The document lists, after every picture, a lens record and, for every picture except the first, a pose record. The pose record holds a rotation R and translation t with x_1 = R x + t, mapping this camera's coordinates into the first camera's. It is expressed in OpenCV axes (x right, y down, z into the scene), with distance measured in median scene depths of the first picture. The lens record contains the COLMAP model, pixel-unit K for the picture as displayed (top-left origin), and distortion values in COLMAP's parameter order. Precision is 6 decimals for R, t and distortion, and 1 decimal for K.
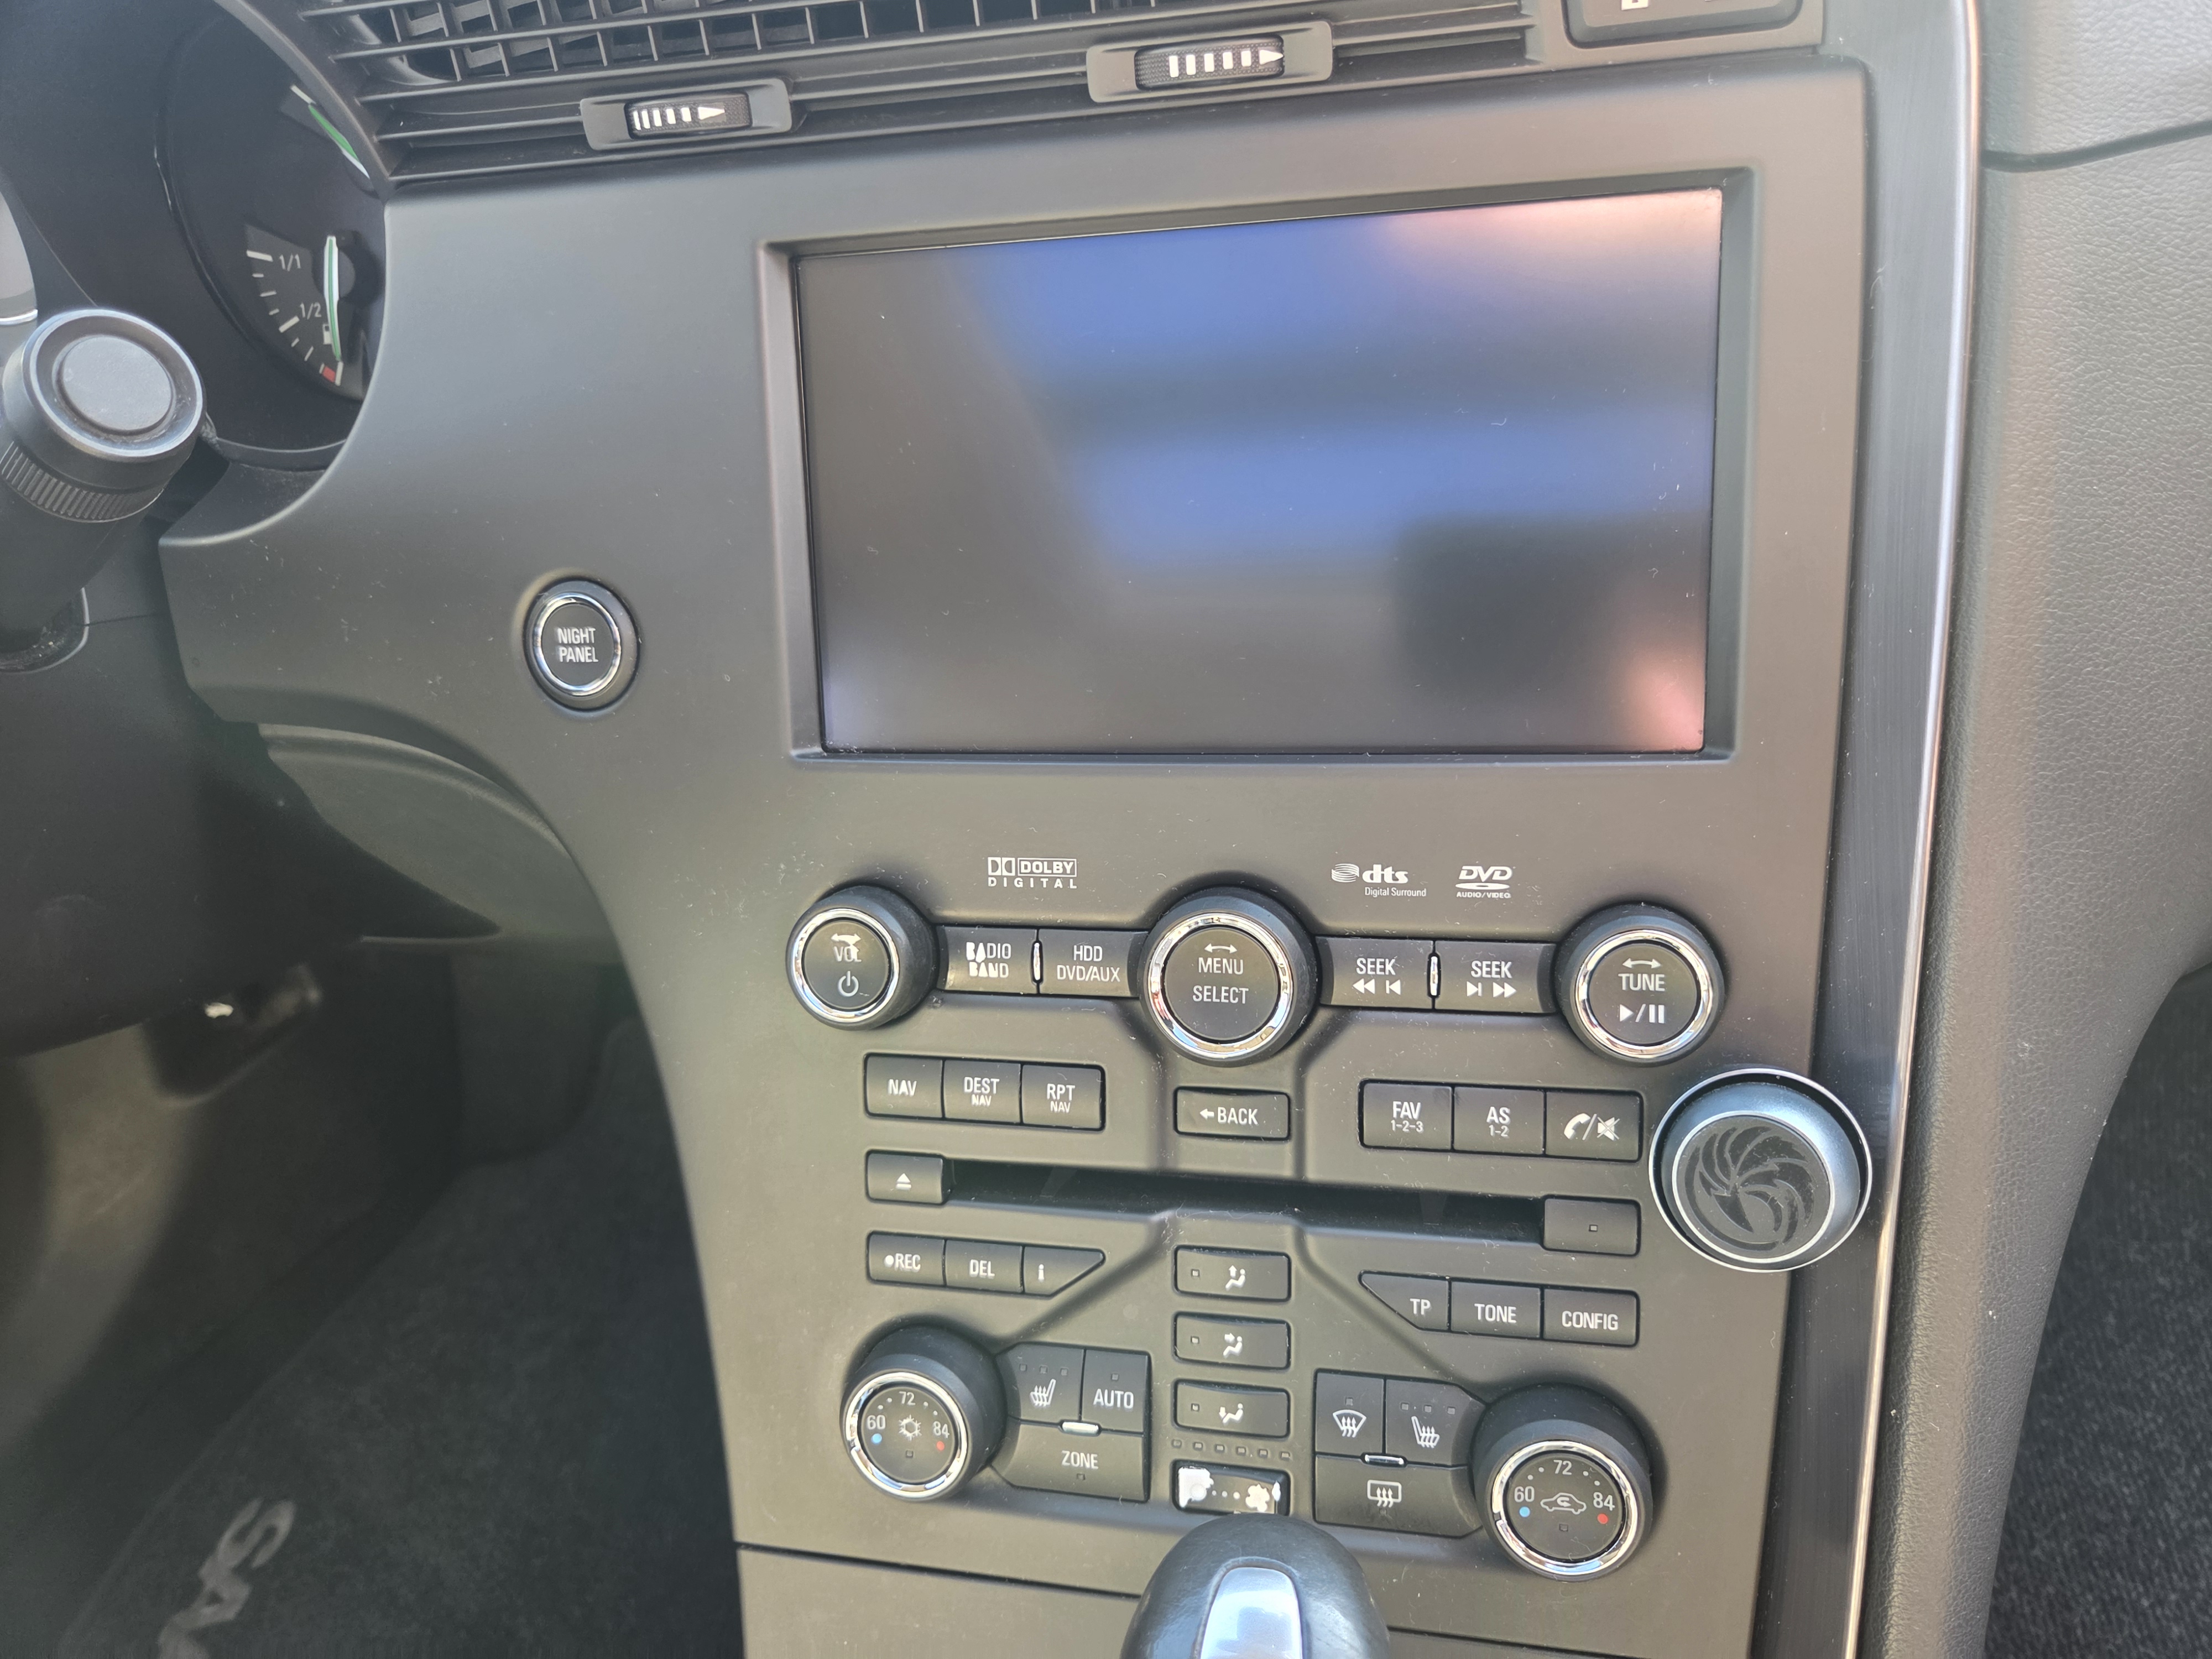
lens RADIAL K [[1659.2, 0, 1107.1], [0, 1659.2, 835.2], [0, 0, 1]] dist [0.002376, -0.007389]
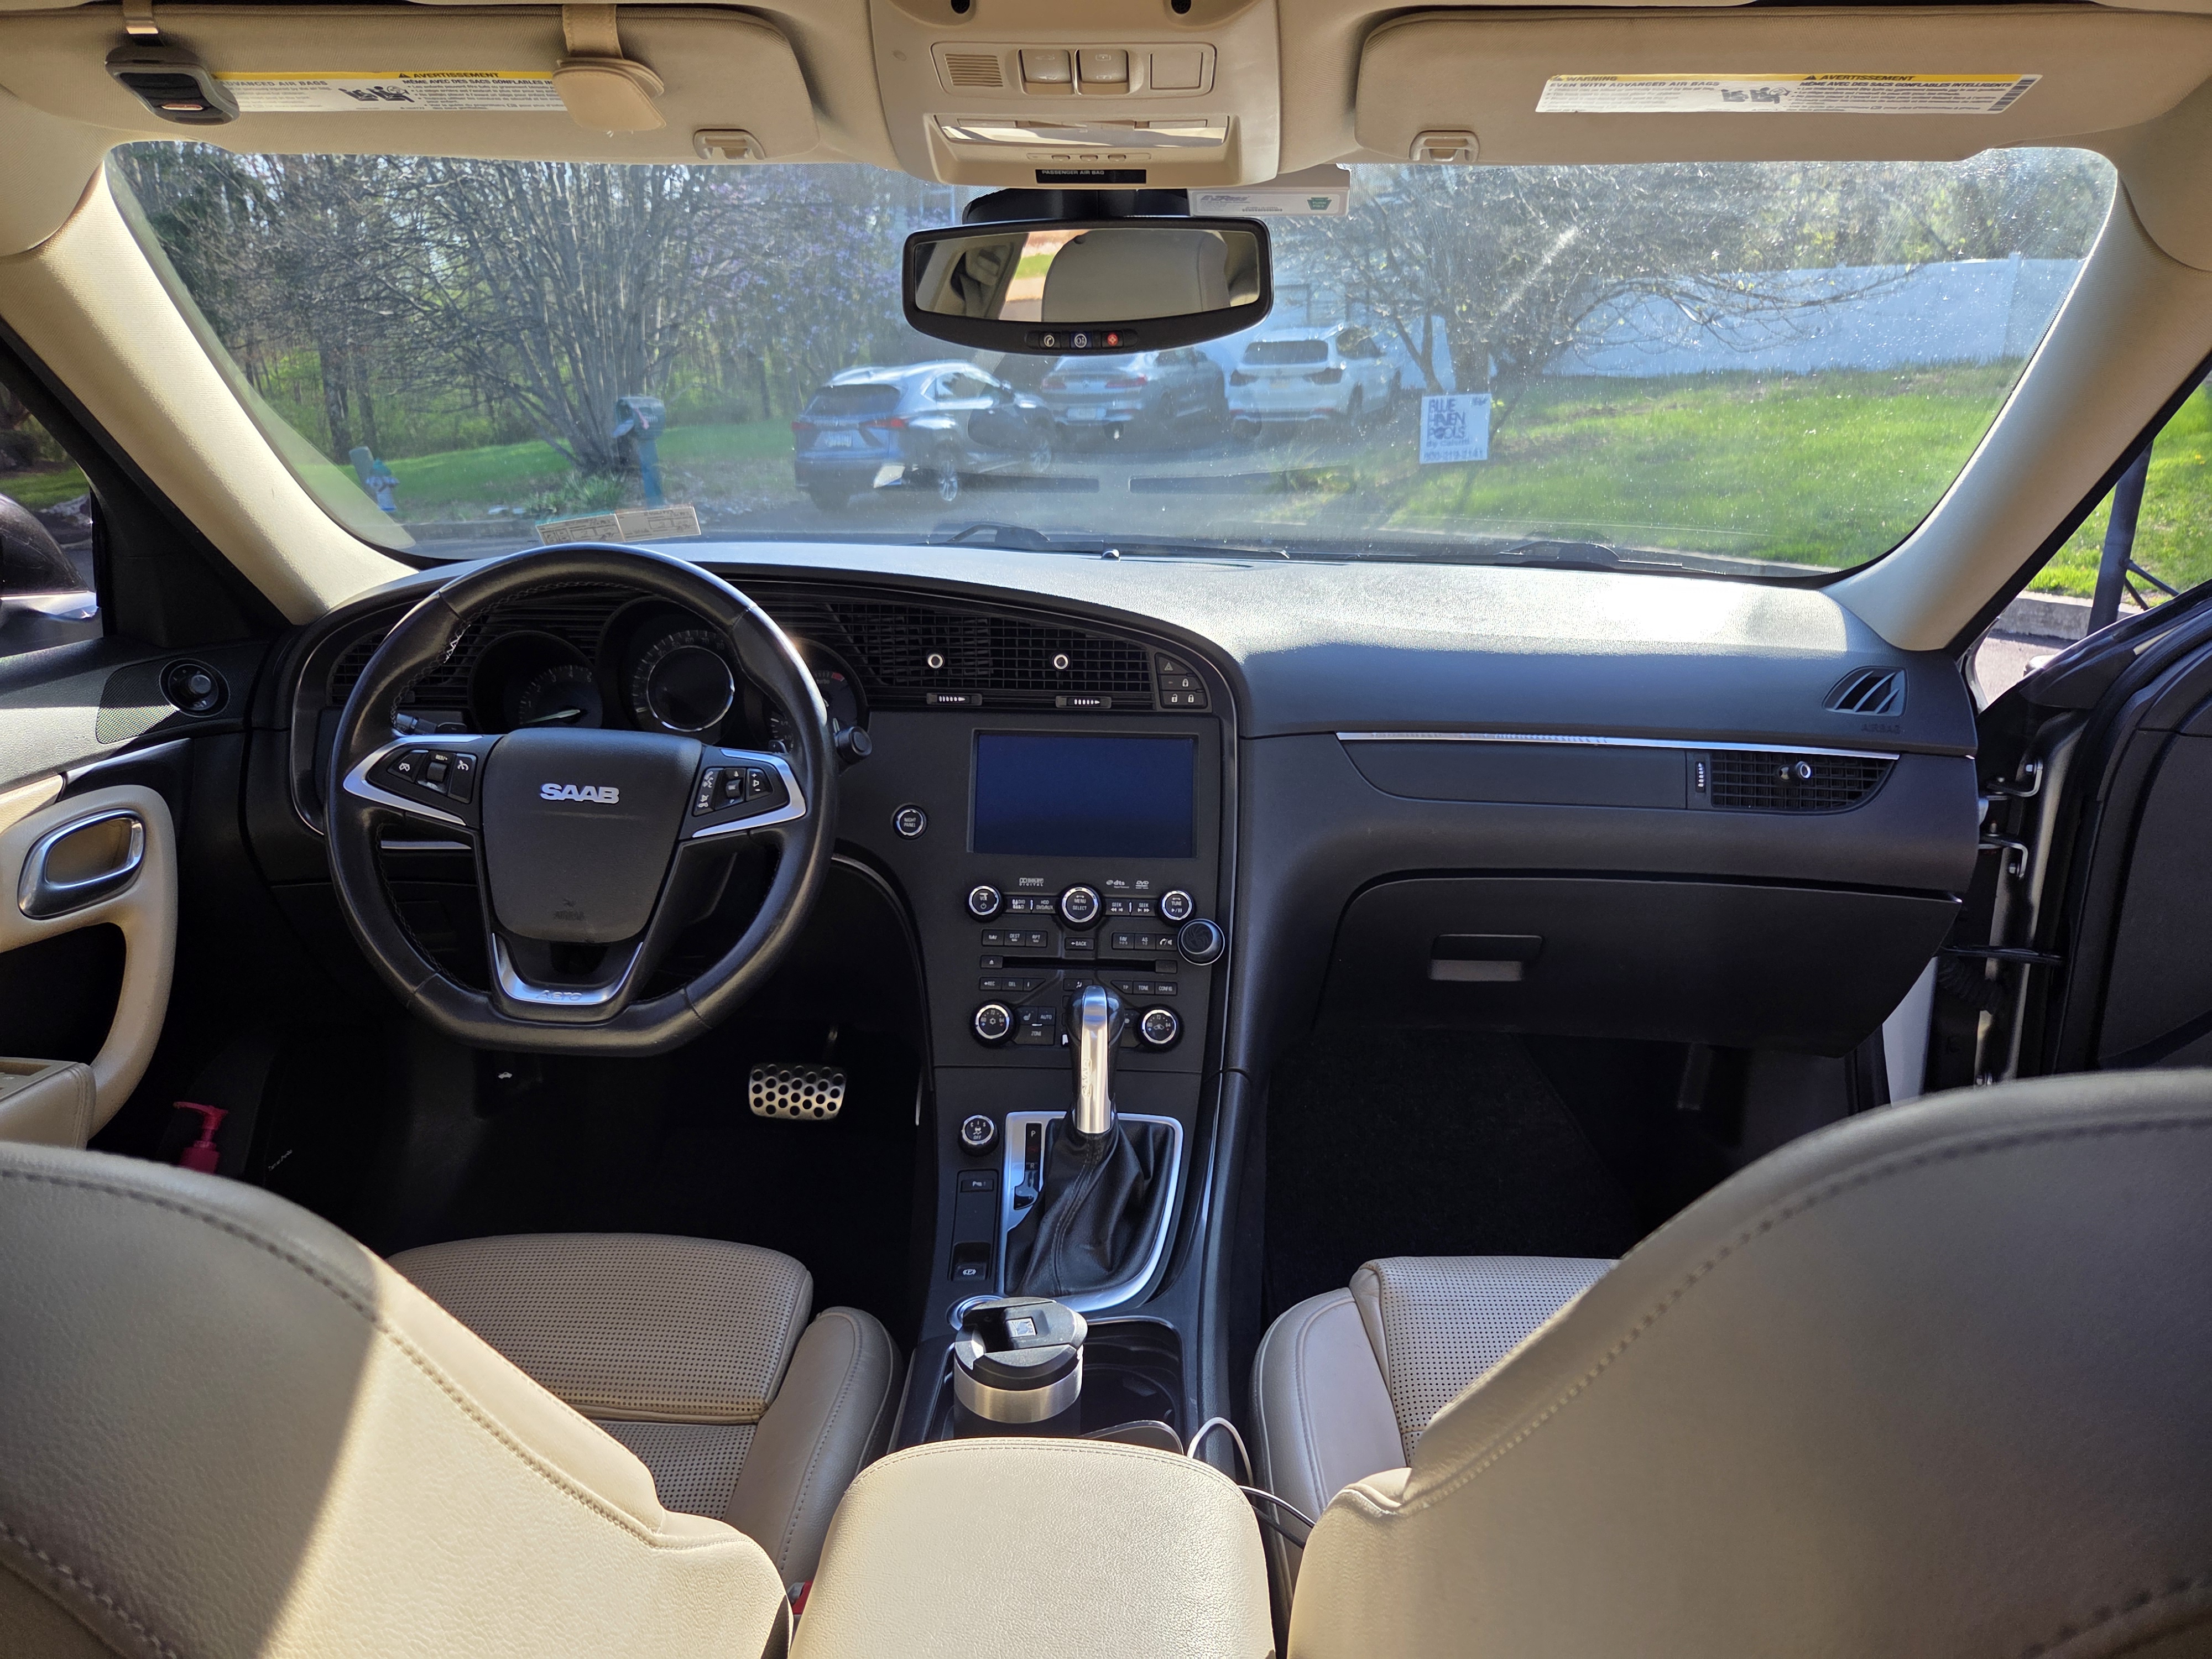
lens RADIAL K [[1659.2, 0, 1097.7], [0, 1659.2, 815.8], [0, 0, 1]] dist [0.002376, -0.007389]
pose [[0.974607, 0.095412, 0.202576, -0.742346], [-0.018913, 0.936519, -0.350106, 1.318640], [-0.223121, 0.337385, 0.914543, -2.849118]]
